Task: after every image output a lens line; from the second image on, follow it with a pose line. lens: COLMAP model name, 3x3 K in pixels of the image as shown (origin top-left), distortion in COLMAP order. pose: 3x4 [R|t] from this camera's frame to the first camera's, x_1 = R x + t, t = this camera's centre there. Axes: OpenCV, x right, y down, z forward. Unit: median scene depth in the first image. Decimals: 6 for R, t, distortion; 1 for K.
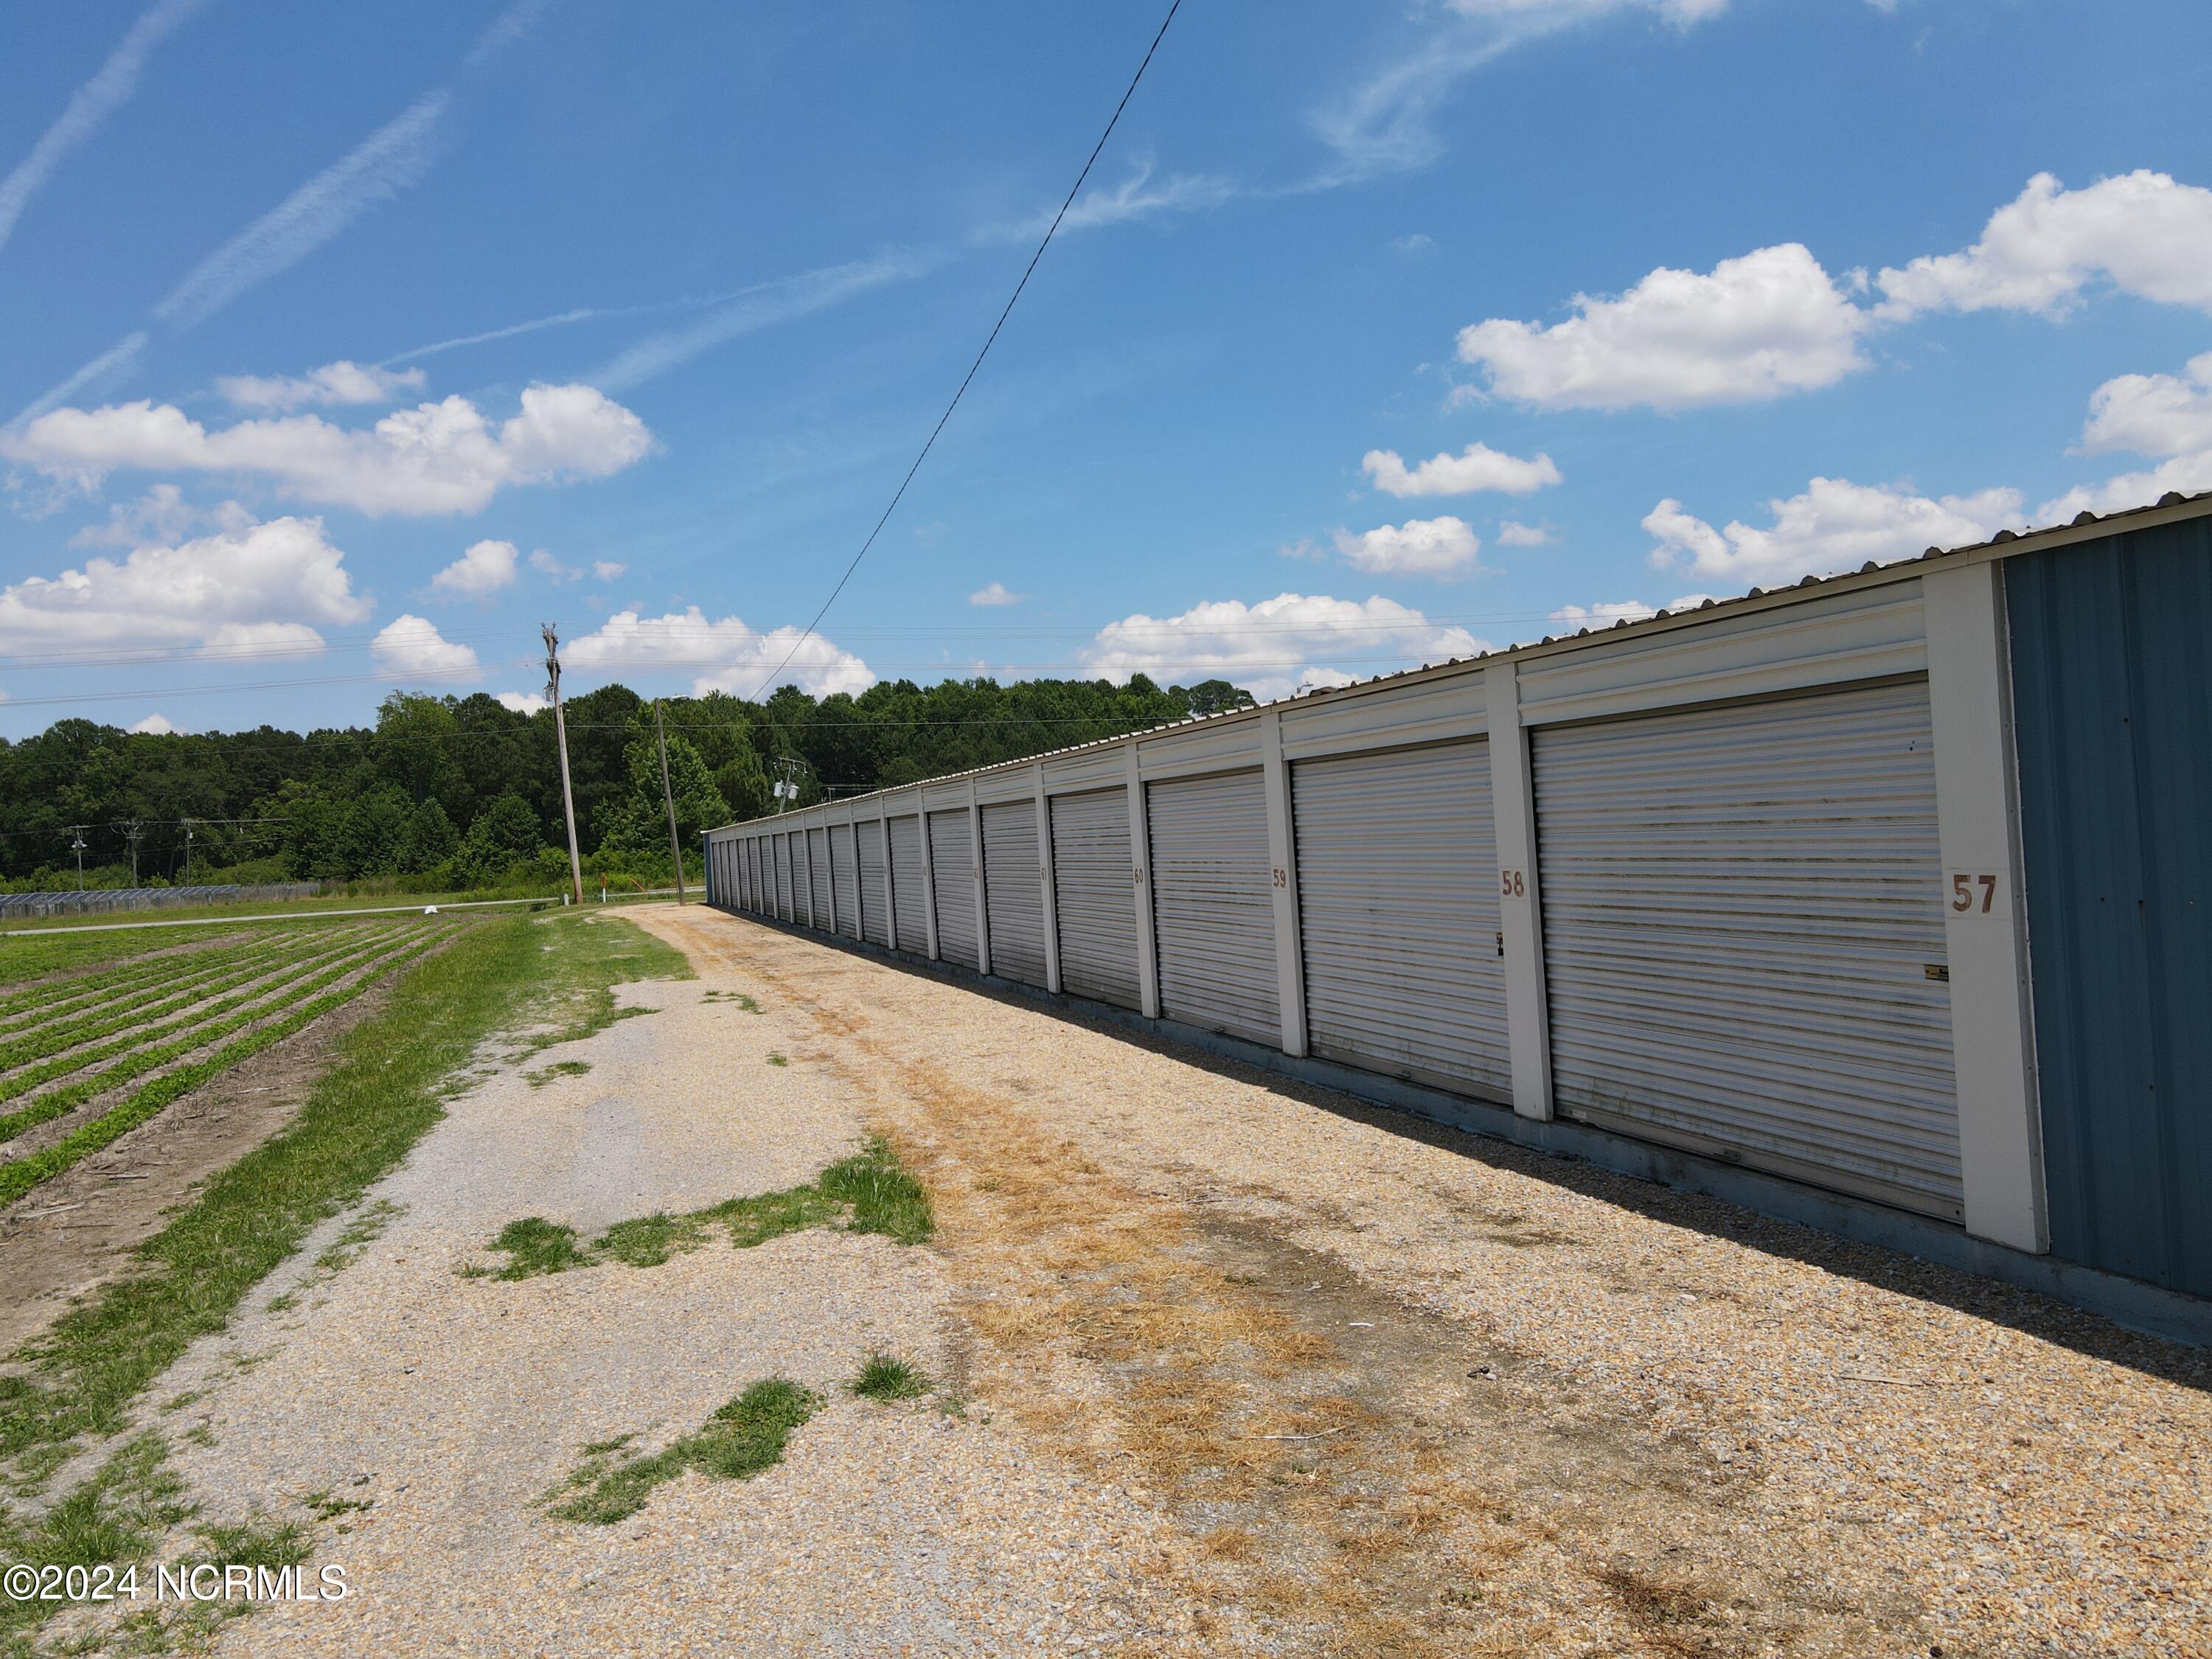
lens RADIAL K [[1628.2, 0, 1092.3], [0, 1628.2, 825.0], [0, 0, 1]] dist [0.003529, 0.019019]
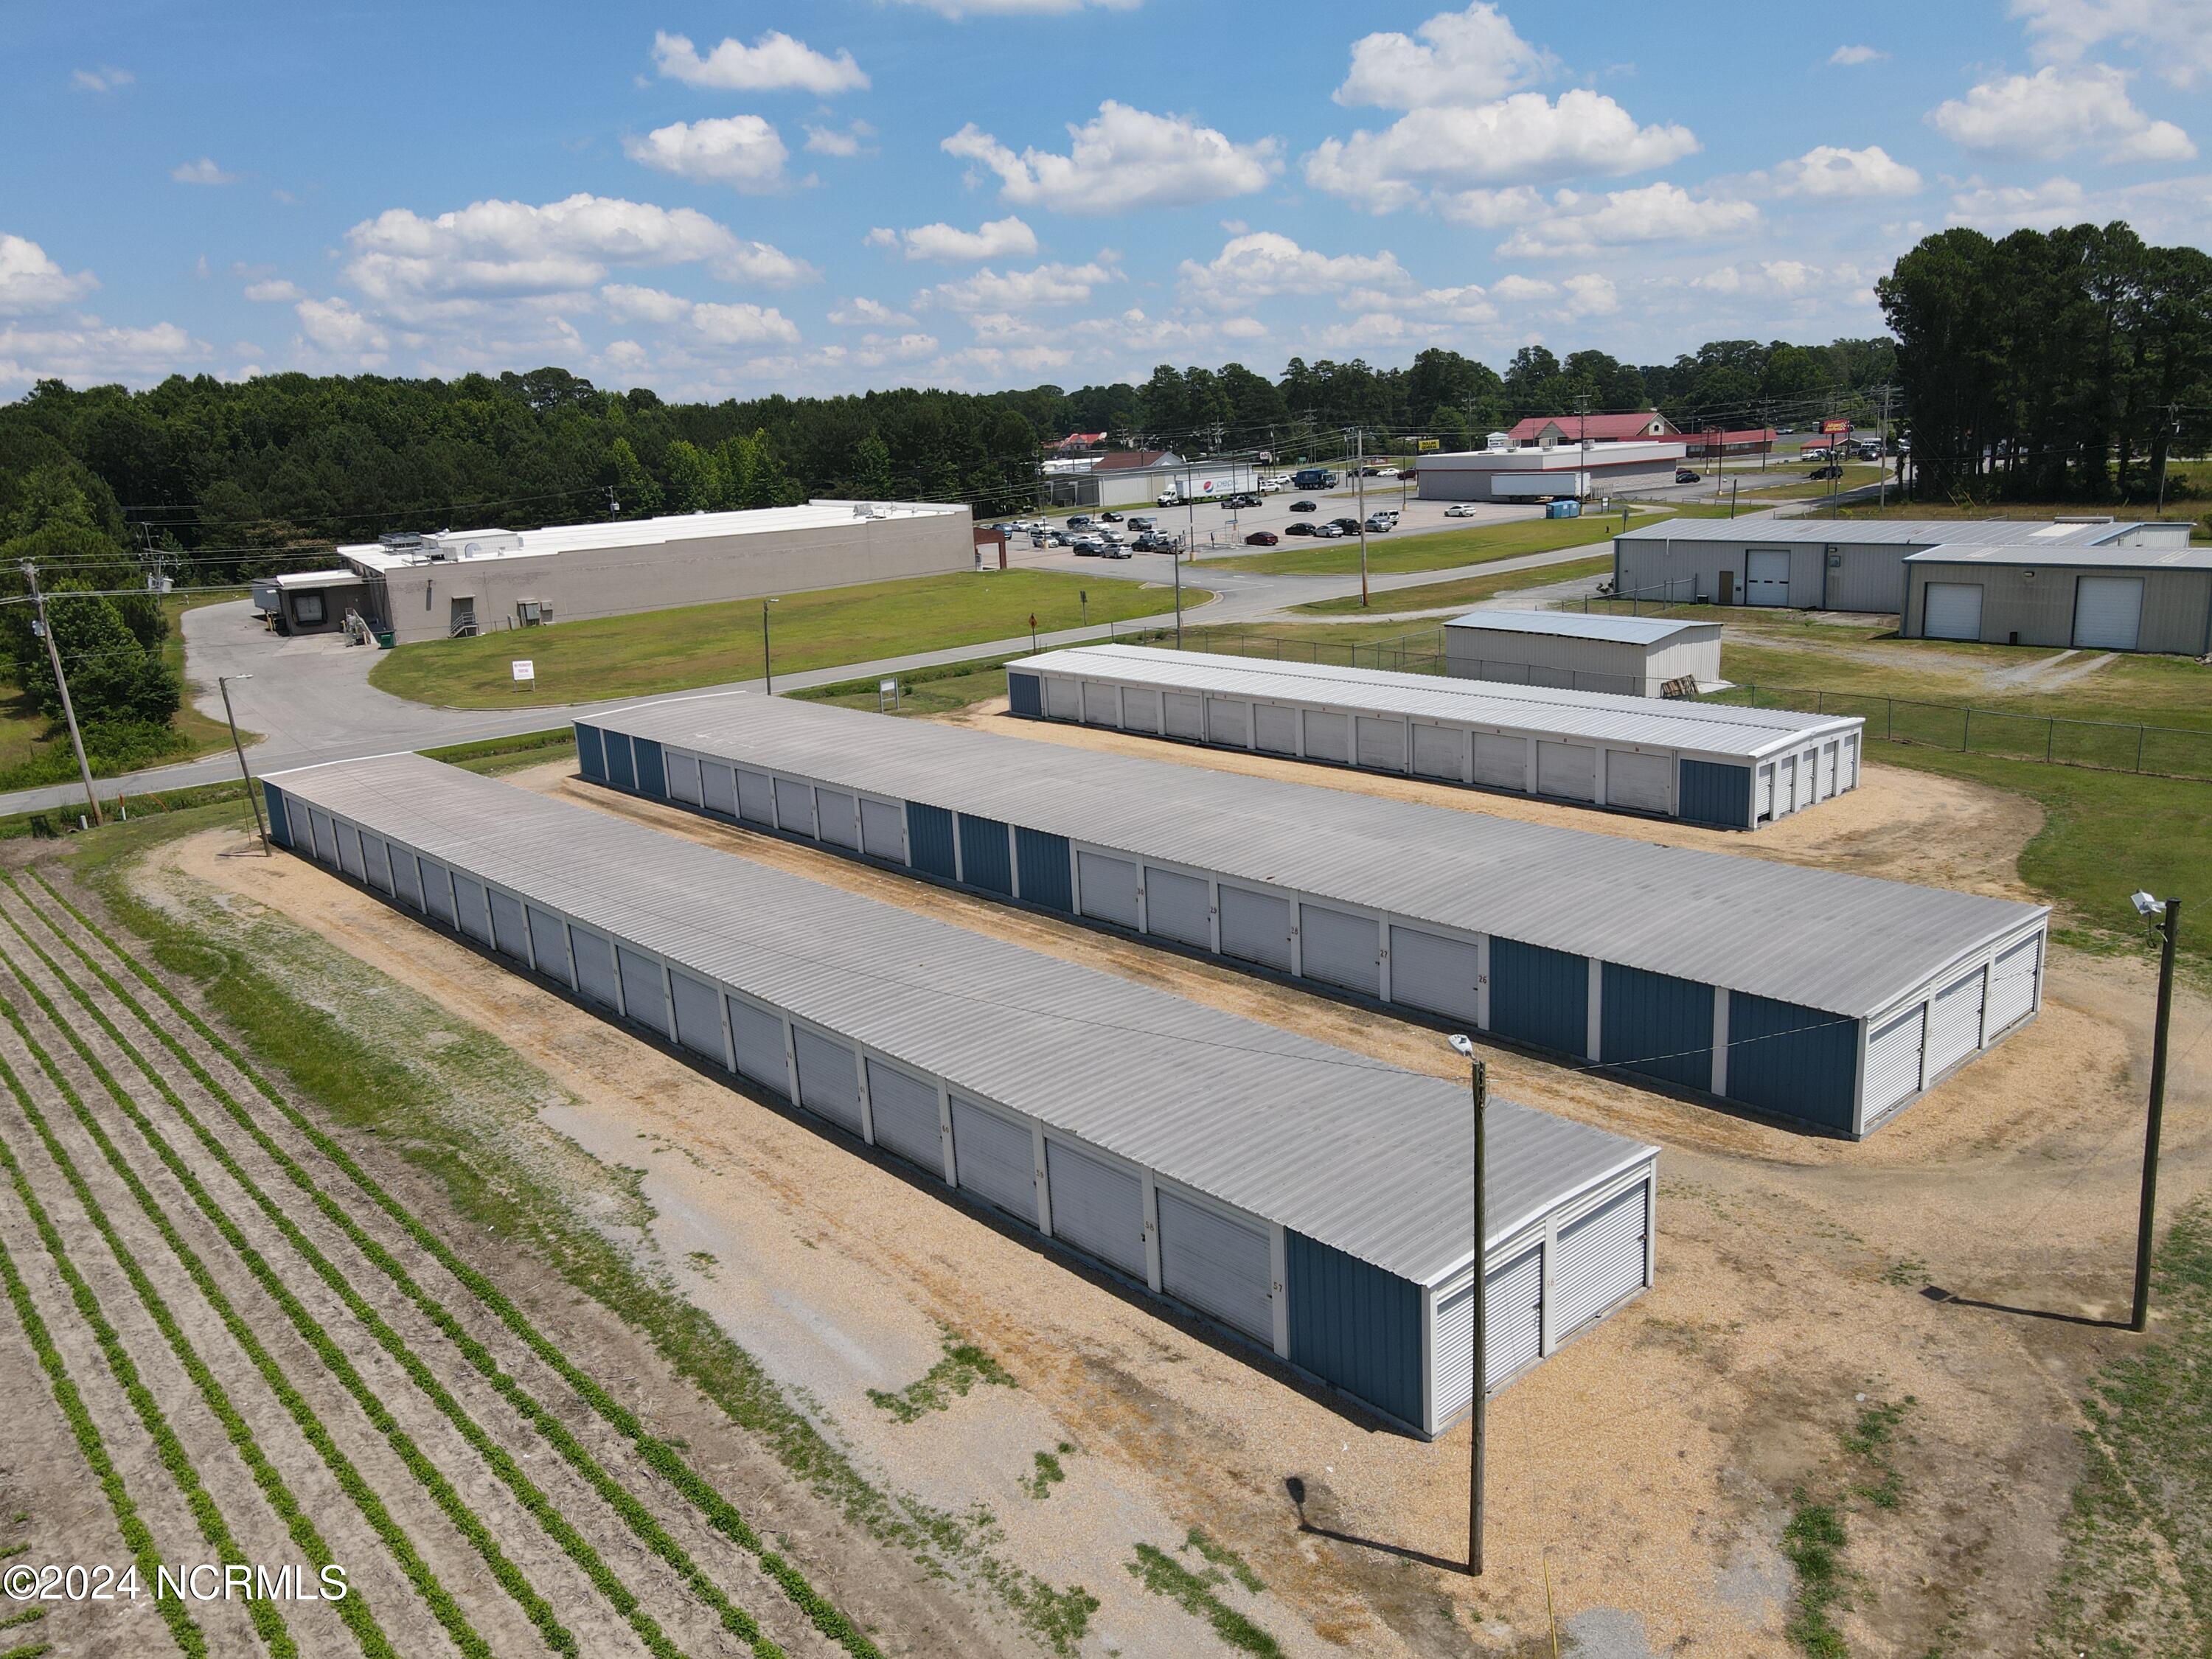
lens RADIAL K [[1610.4, 0, 1092.3], [0, 1610.4, 865.3], [0, 0, 1]] dist [0.025156, -0.033853]
pose [[0.918244, -0.097760, 0.383758, -1.137130], [0.000866, 0.969545, 0.244912, -1.630749], [-0.396013, -0.224557, 0.890364, -1.863949]]
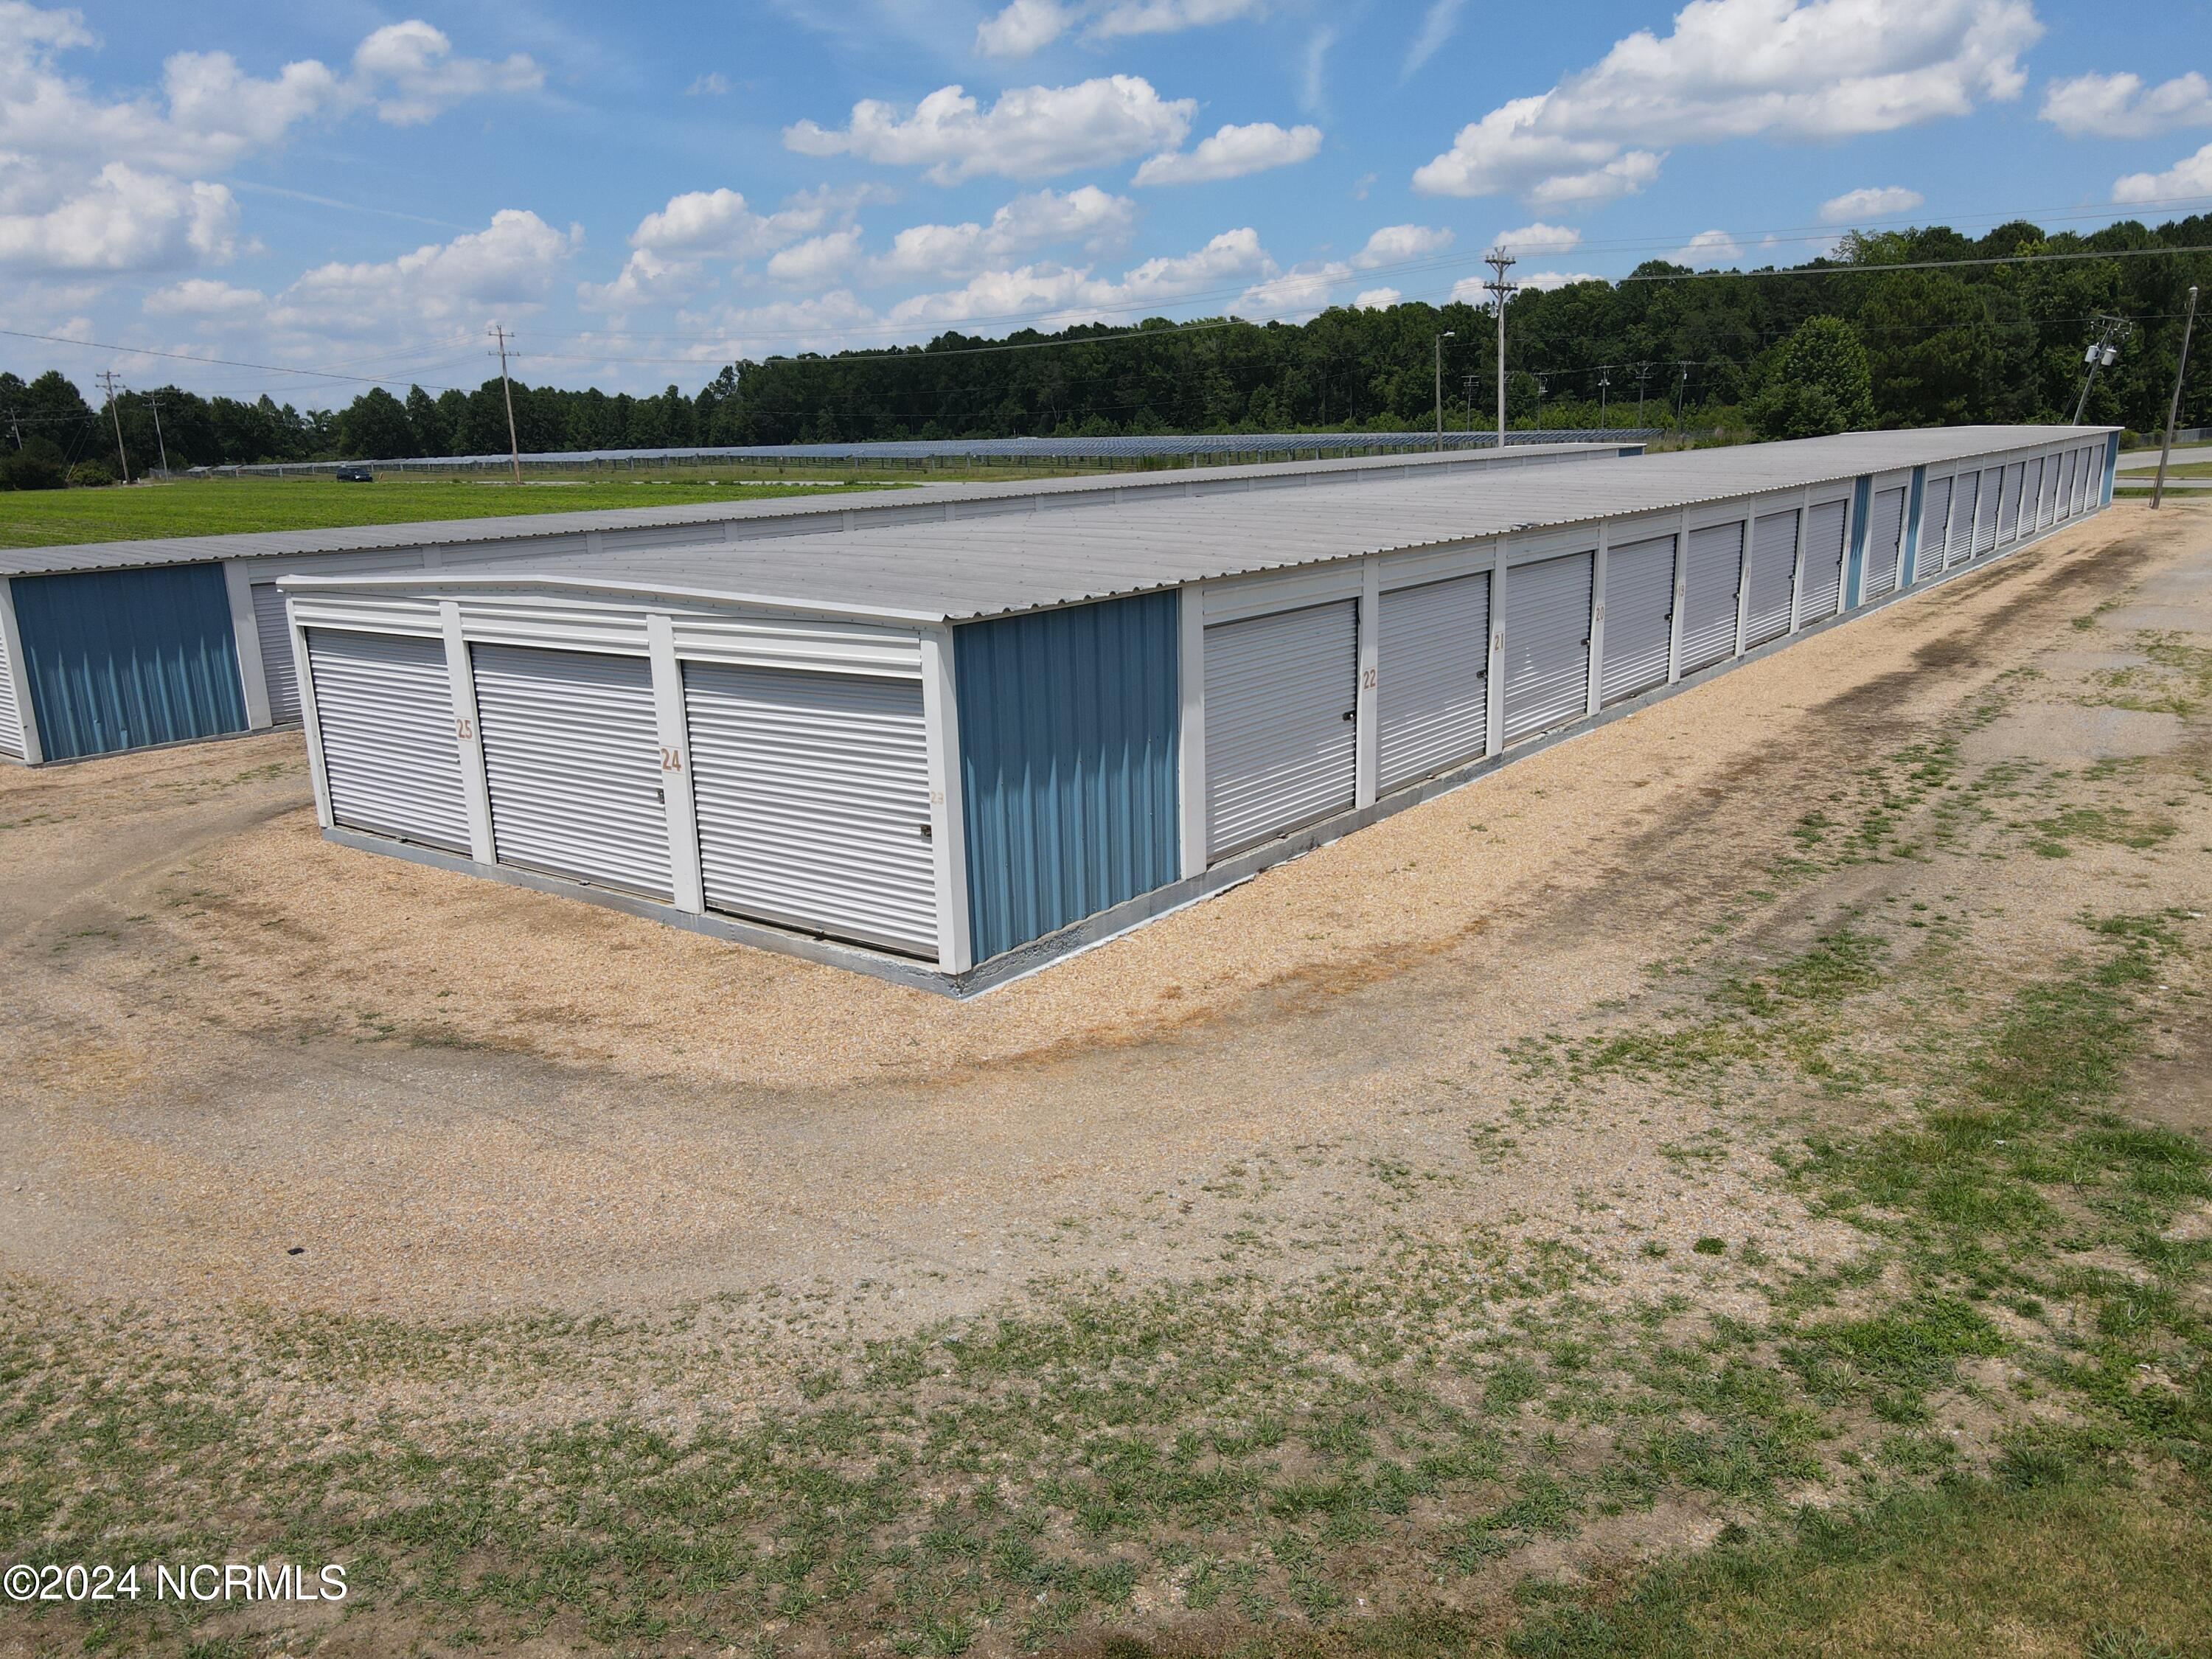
lens RADIAL K [[1628.2, 0, 1092.3], [0, 1628.2, 825.0], [0, 0, 1]] dist [0.003529, 0.019019]
pose [[0.565633, 0.237015, -0.789863, 4.520907], [0.000489, 0.957711, 0.287732, -0.562332], [0.824657, -0.163136, 0.541597, 0.573981]]
